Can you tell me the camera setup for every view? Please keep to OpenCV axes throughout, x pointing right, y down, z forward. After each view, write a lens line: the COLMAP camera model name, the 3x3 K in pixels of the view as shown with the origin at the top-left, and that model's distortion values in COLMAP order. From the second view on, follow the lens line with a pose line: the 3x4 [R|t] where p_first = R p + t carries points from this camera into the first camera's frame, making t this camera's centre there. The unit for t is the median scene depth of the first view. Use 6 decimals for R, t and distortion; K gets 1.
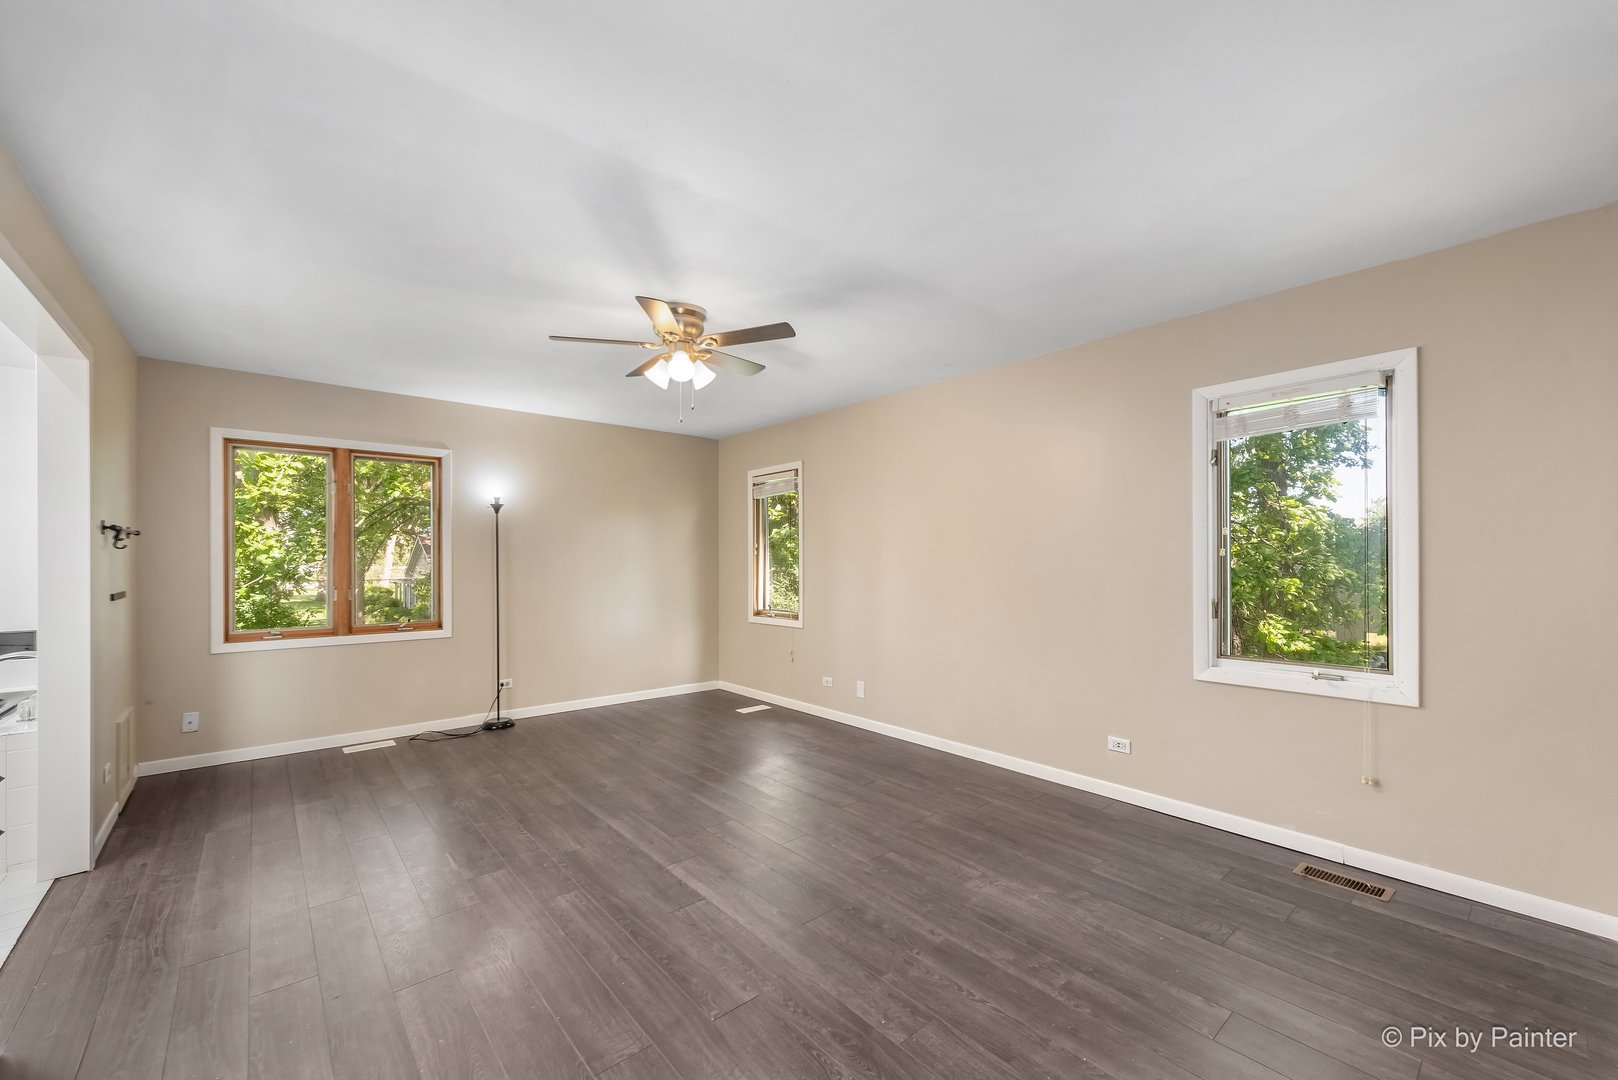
lens RADIAL K [[643.1, 0, 810.2], [0, 643.1, 548.7], [0, 0, 1]] dist [0.012029, -0.003009]
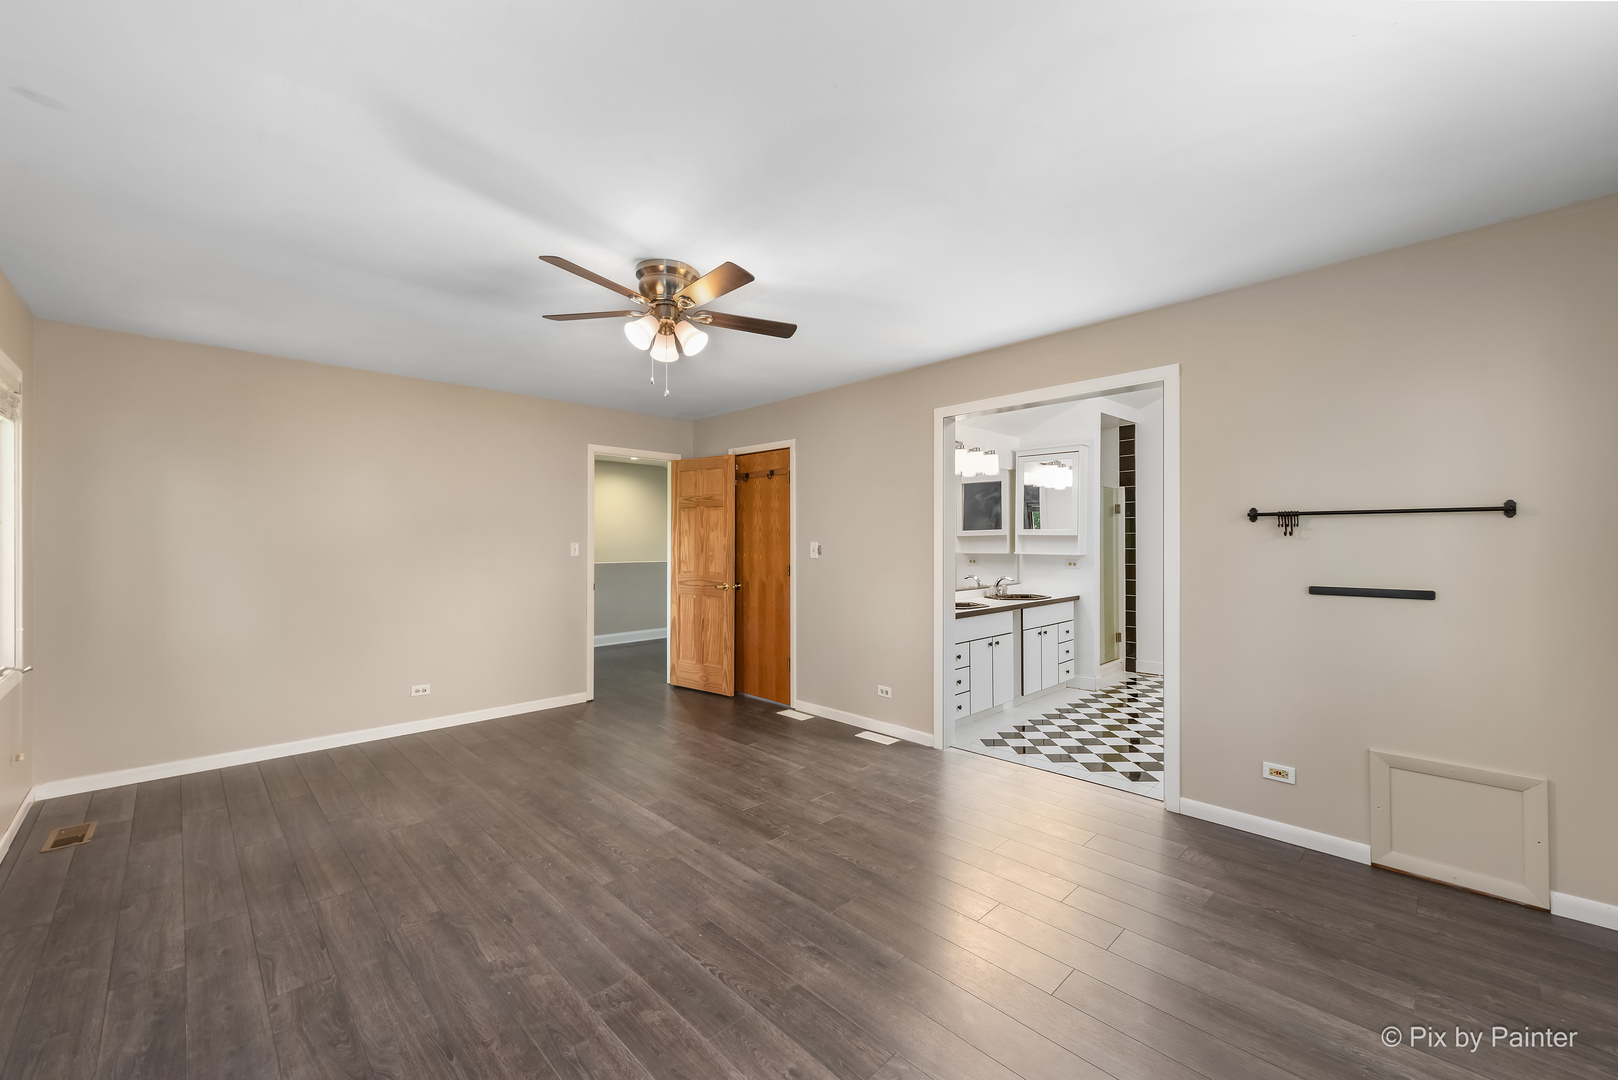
lens RADIAL K [[643.1, 0, 808.3], [0, 643.1, 540.6], [0, 0, 1]] dist [0.012029, -0.003009]
pose [[-0.997775, 0.004615, -0.066509, -0.358329], [0.005377, 0.999922, -0.011283, 0.014062], [0.066452, -0.011616, -0.997722, 2.023871]]
